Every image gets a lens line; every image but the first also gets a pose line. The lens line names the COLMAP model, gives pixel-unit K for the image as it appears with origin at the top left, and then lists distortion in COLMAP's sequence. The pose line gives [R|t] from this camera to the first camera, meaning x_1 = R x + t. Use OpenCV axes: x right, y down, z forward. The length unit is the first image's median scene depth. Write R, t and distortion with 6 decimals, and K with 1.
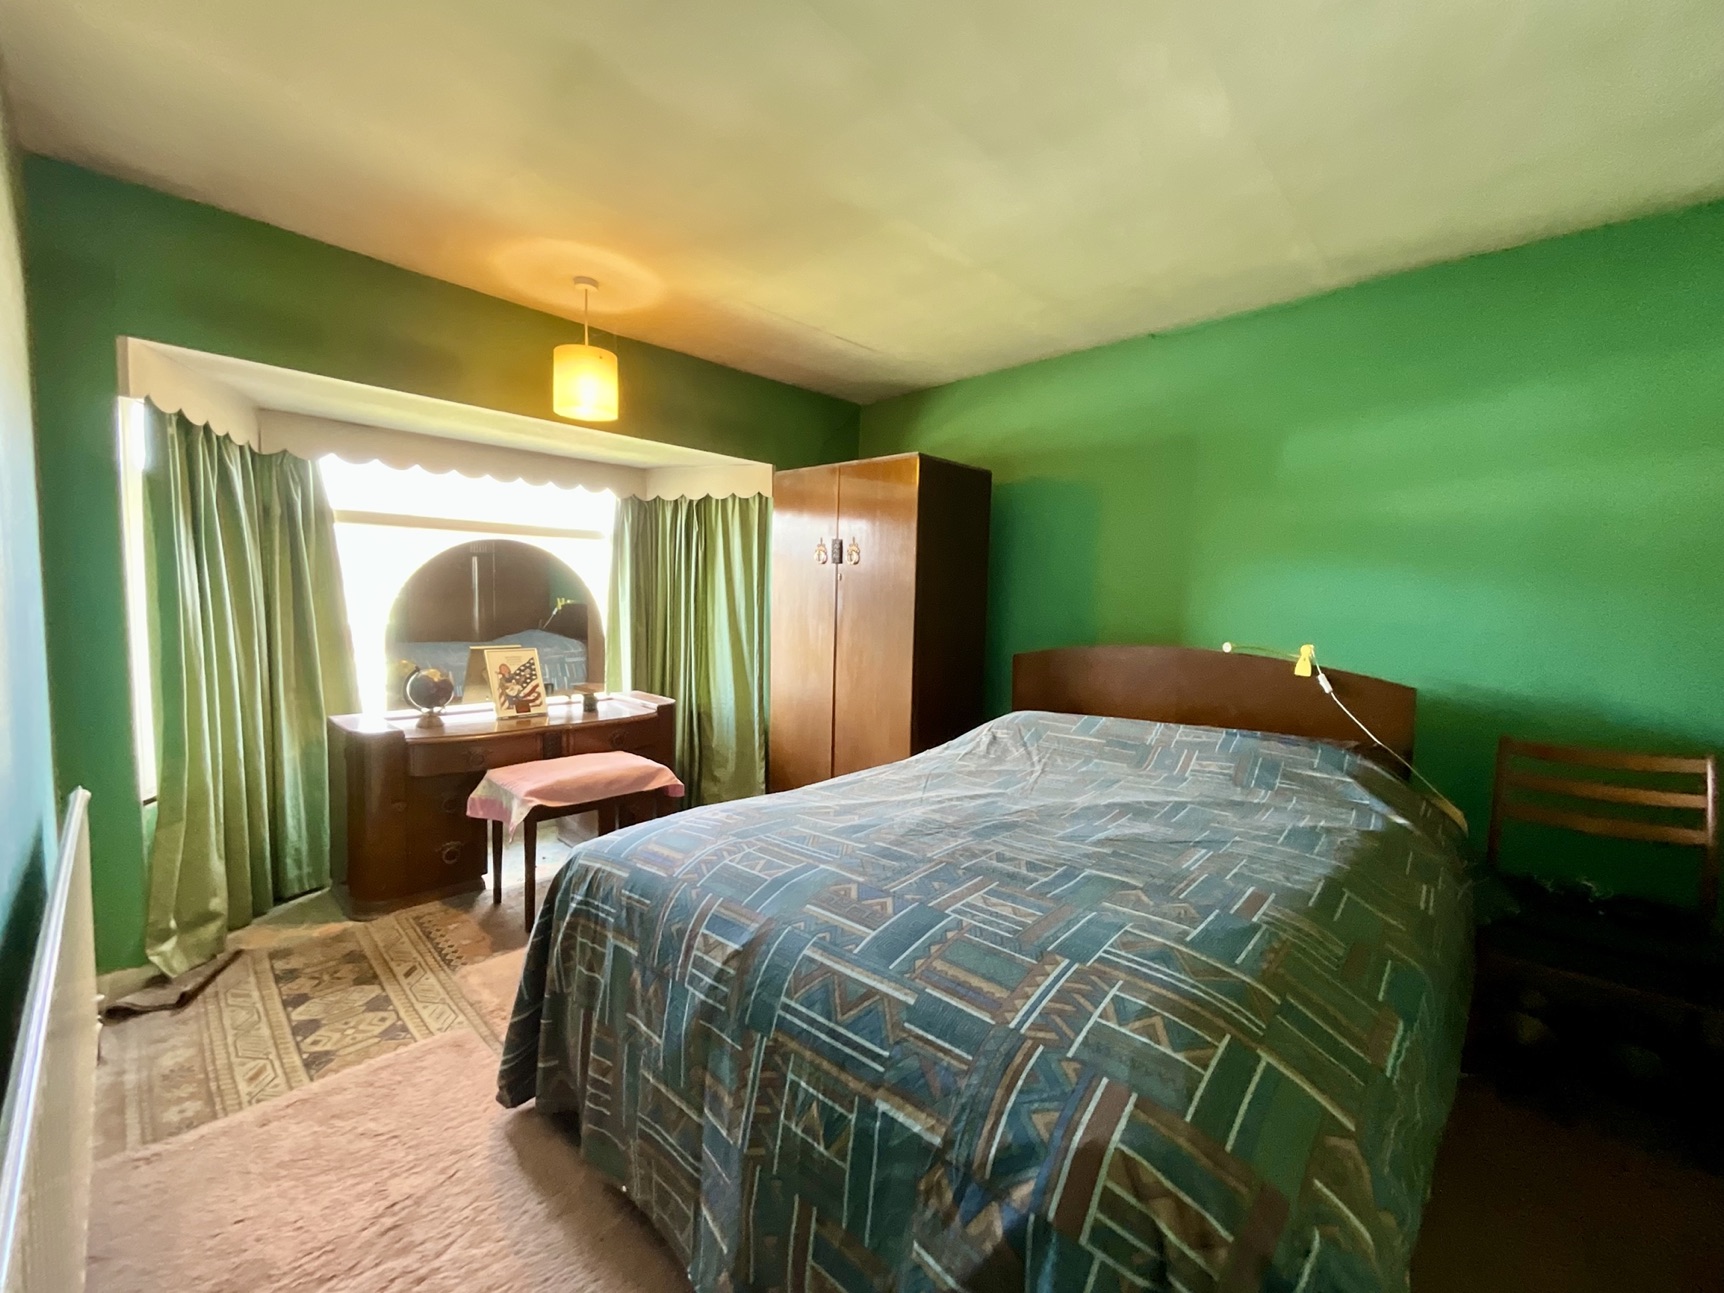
lens RADIAL K [[696.5, 0, 862.0], [0, 696.5, 646.5], [0, 0, 1]] dist [-0.004519, -0.000078]
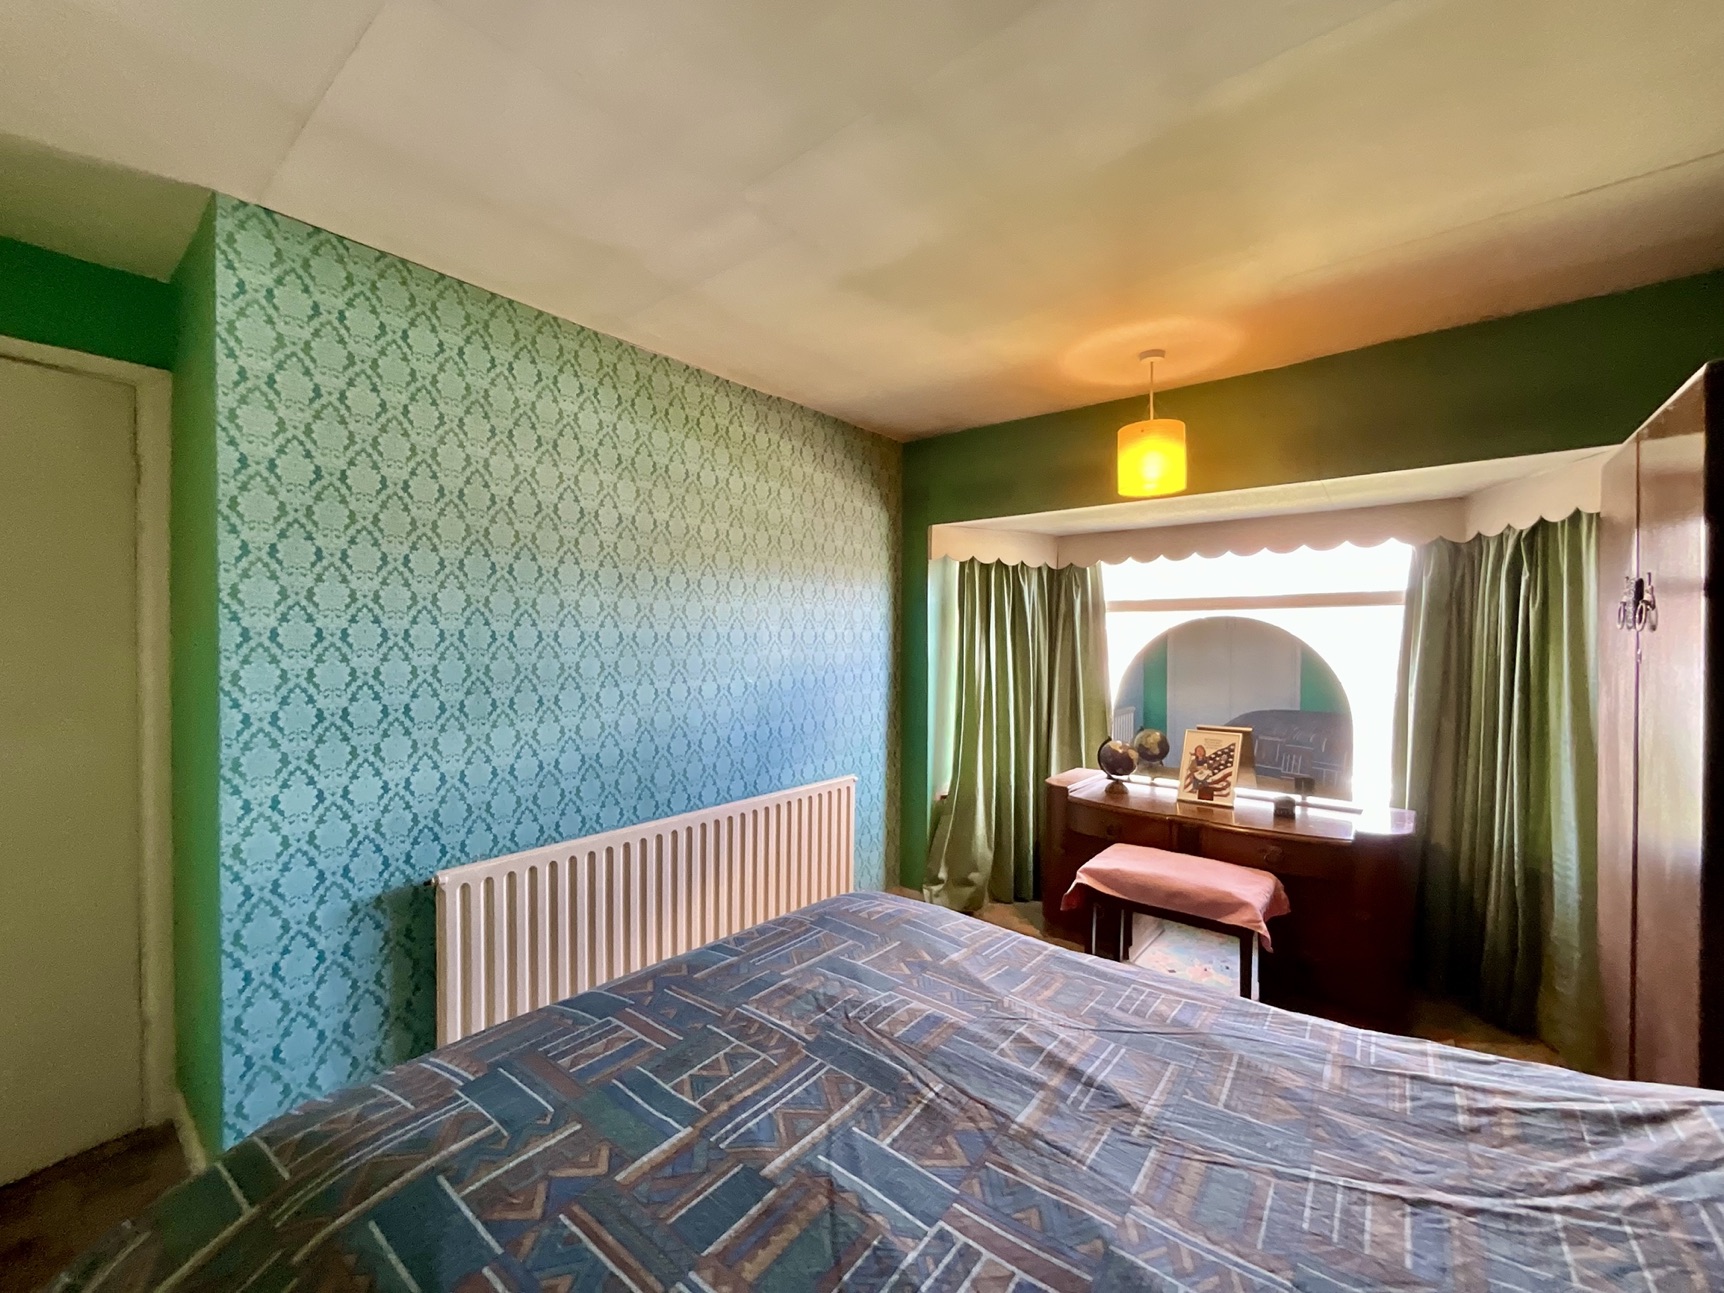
lens RADIAL K [[696.5, 0, 862.0], [0, 696.5, 646.5], [0, 0, 1]] dist [-0.004519, -0.000078]
pose [[0.079016, -0.011664, -0.996805, 0.595701], [-0.071683, 0.997277, -0.017352, -0.088857], [0.994293, 0.072825, 0.077965, 0.631431]]
